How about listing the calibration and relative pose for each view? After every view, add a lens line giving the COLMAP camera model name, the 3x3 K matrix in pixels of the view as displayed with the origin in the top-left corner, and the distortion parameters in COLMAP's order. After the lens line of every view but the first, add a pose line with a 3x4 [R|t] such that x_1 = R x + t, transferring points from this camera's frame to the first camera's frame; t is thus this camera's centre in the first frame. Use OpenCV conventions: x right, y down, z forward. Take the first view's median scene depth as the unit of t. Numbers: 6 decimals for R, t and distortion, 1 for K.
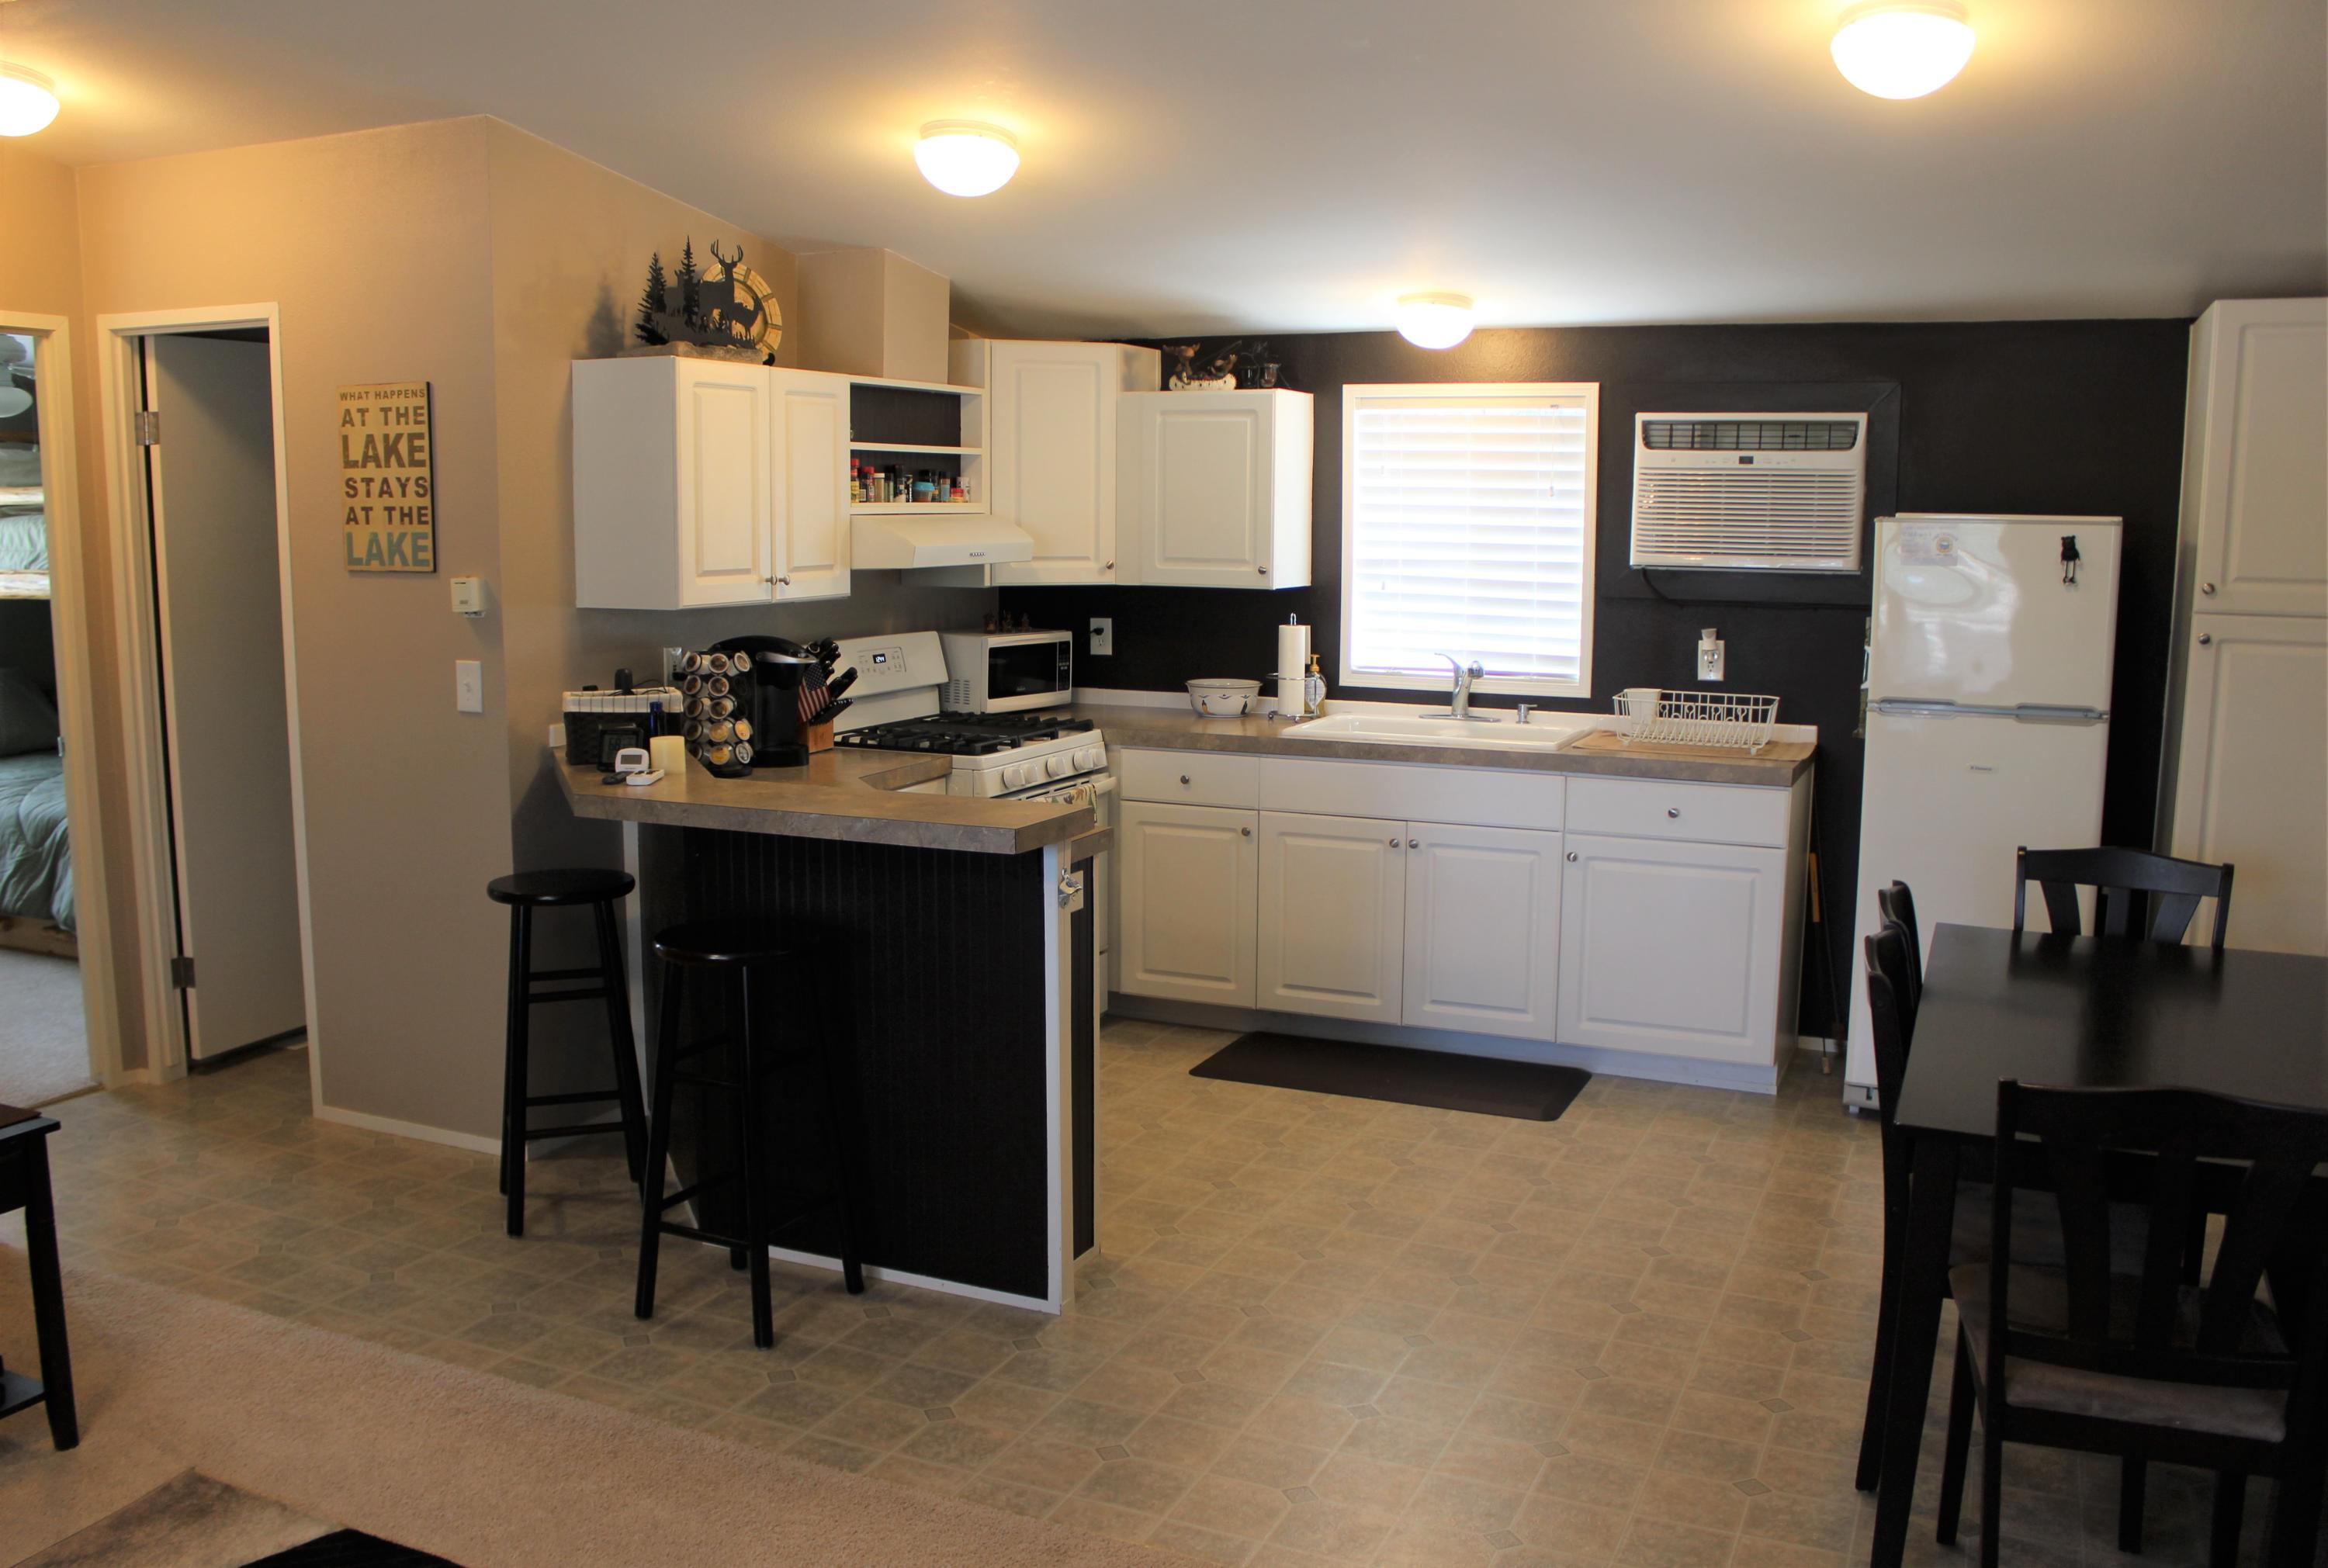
lens RADIAL K [[1995.7, 0, 1164.0], [0, 1995.7, 784.0], [0, 0, 1]] dist [-0.005028, -0.002245]
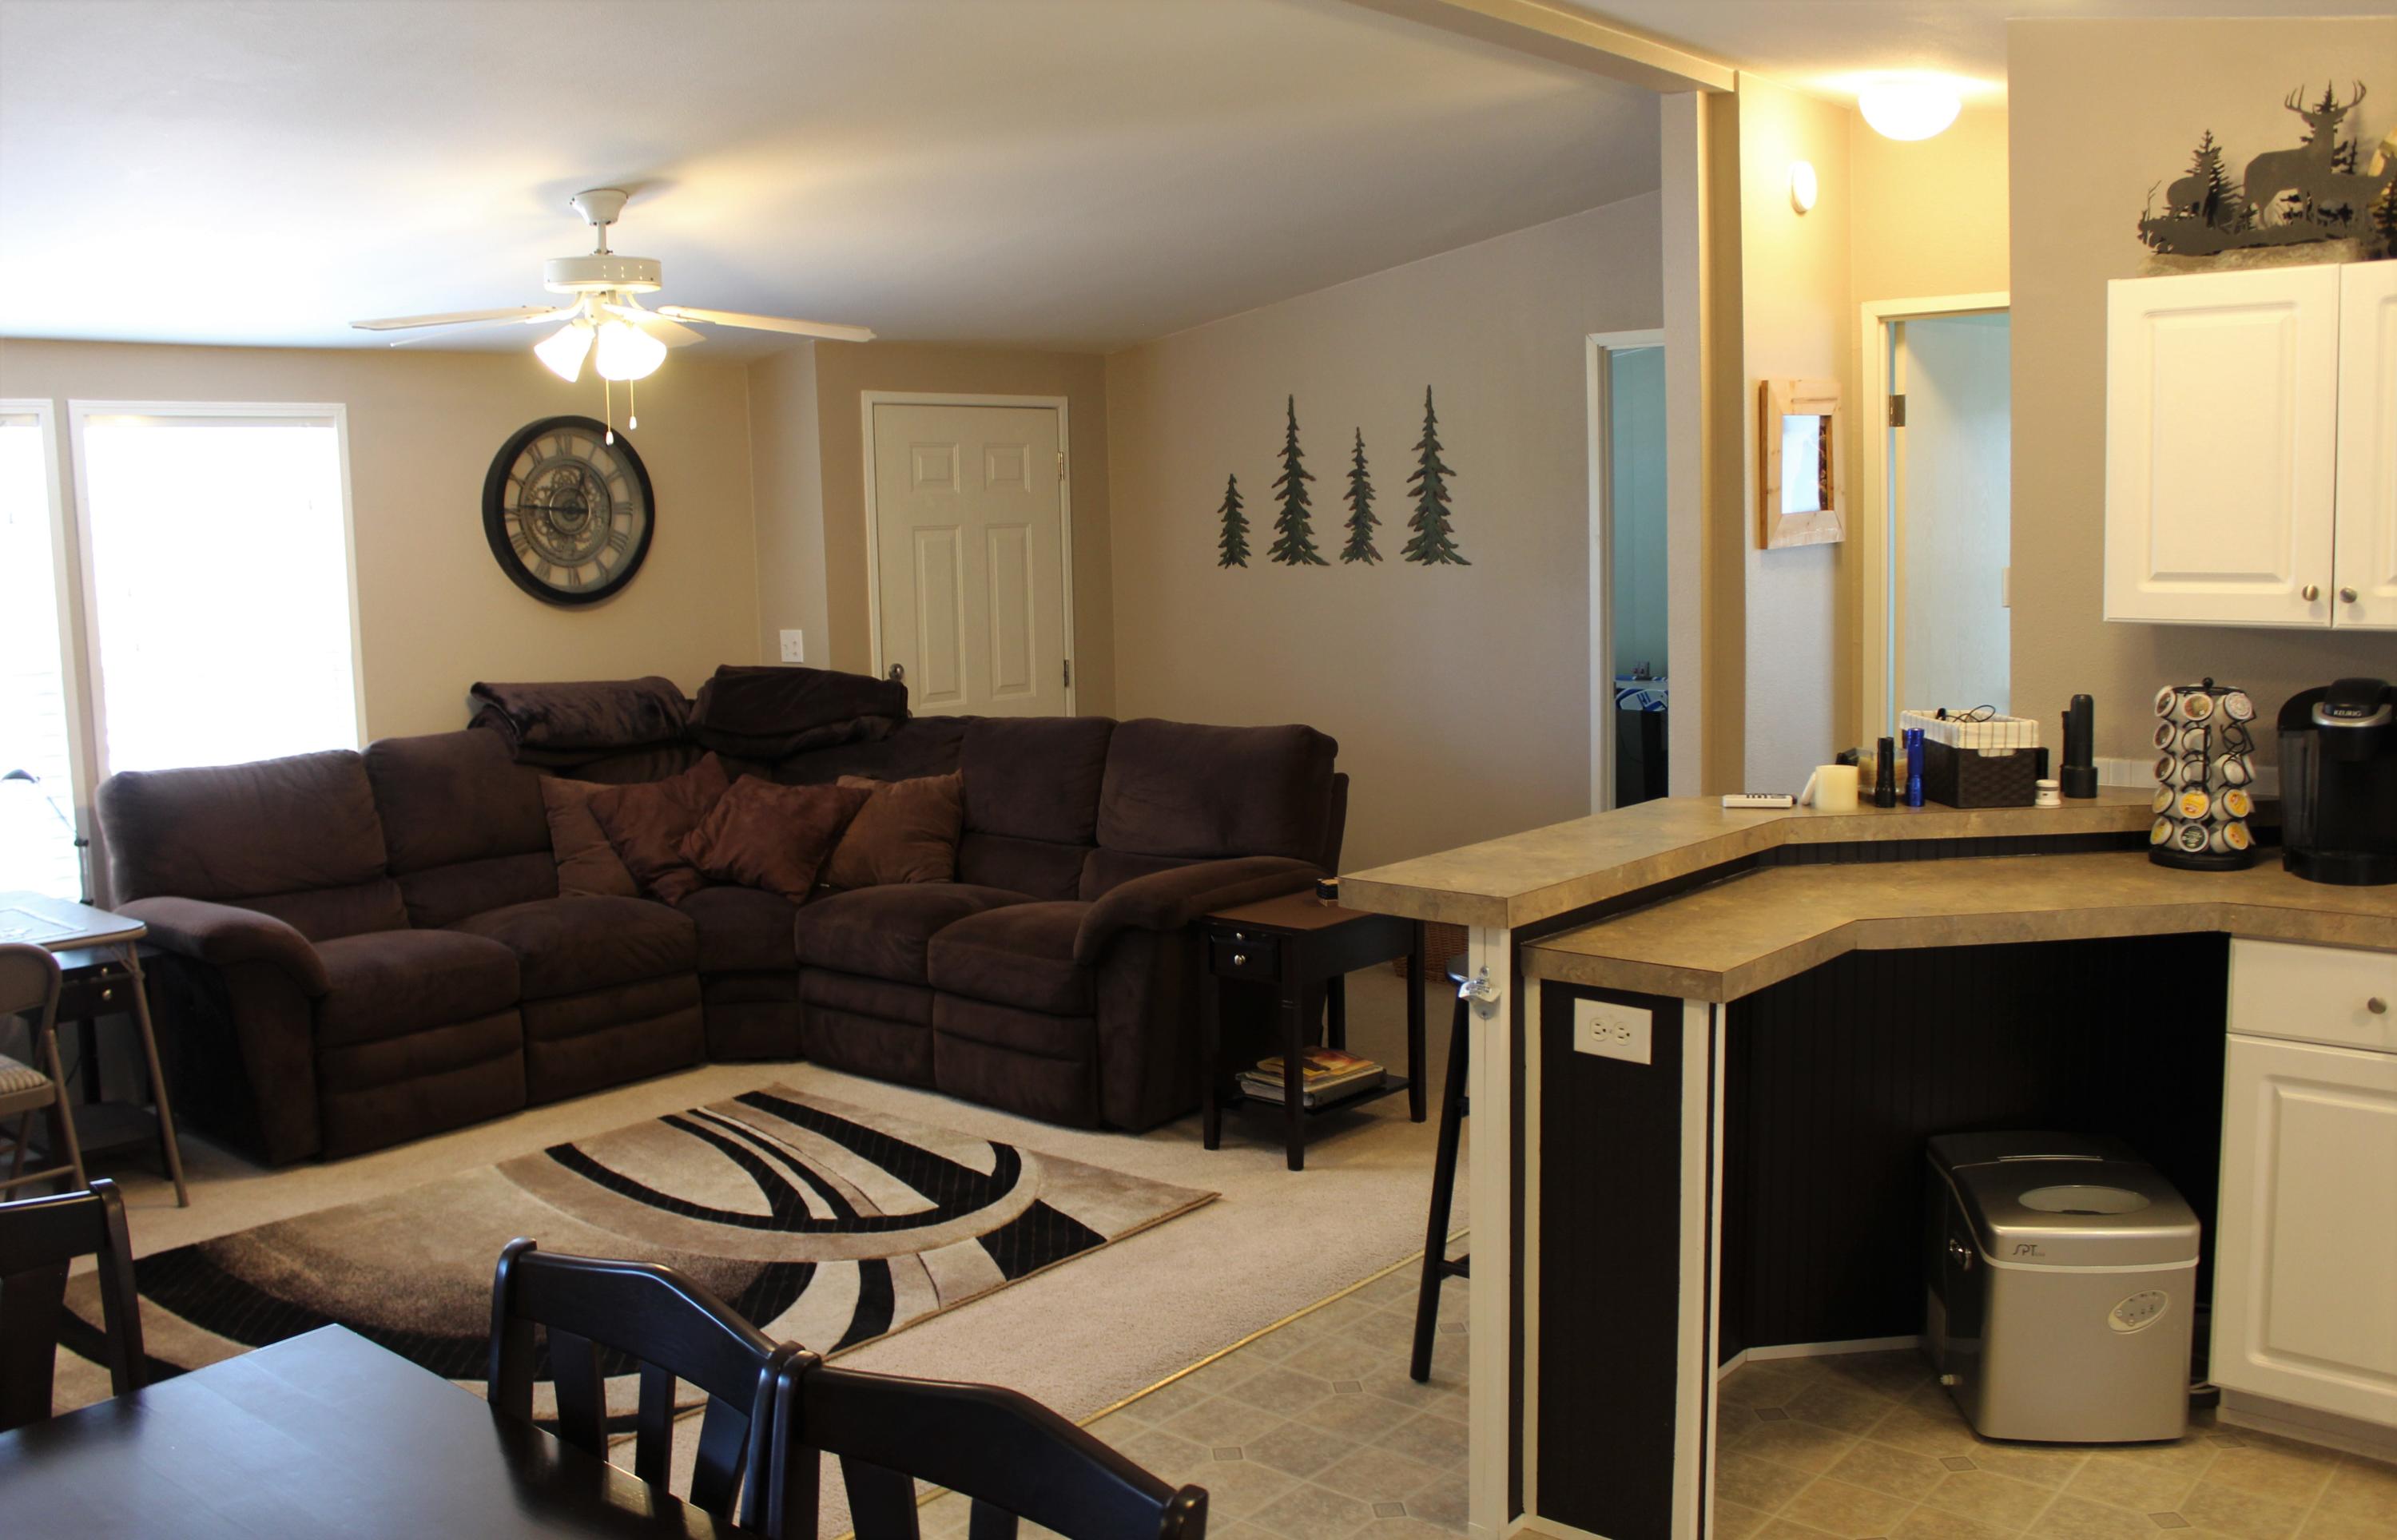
lens RADIAL K [[2199.9, 0, 1198.5], [0, 2199.9, 770.0], [0, 0, 1]] dist [0.001266, -0.000741]
pose [[-0.259252, 0.121121, -0.958185, 0.693512], [-0.123329, 0.979832, 0.157226, -0.132751], [0.957903, 0.158933, -0.239085, 0.969181]]
